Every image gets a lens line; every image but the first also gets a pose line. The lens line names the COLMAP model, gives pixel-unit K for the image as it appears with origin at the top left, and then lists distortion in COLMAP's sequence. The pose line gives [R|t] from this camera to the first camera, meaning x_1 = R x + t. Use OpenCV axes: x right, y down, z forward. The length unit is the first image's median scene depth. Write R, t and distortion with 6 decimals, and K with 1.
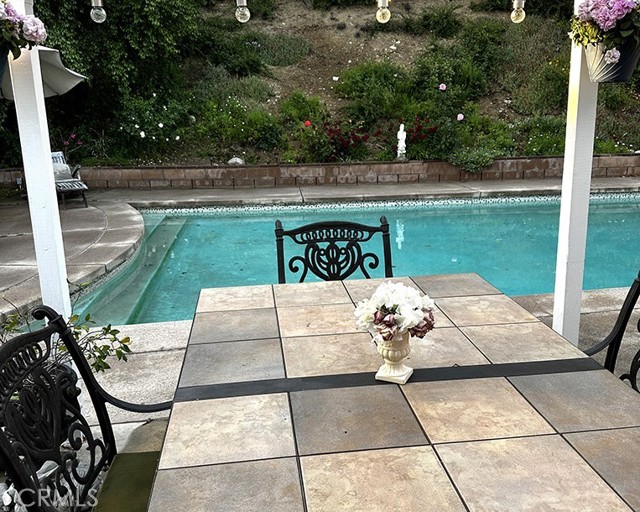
lens RADIAL K [[582.8, 0, 320.0], [0, 582.8, 256.0], [0, 0, 1]] dist [0.126940, -0.265422]
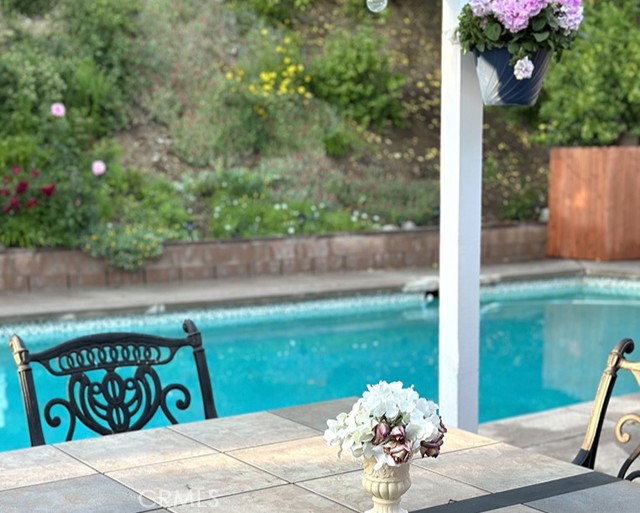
lens RADIAL K [[1165.4, 0, 319.3], [0, 1165.4, 399.4], [0, 0, 1]] dist [0.065889, 0.042100]
pose [[0.889706, -0.081501, 0.449200, -0.310635], [0.099474, 0.994903, -0.016513, 0.044016], [-0.445564, 0.059375, 0.893279, -0.102501]]
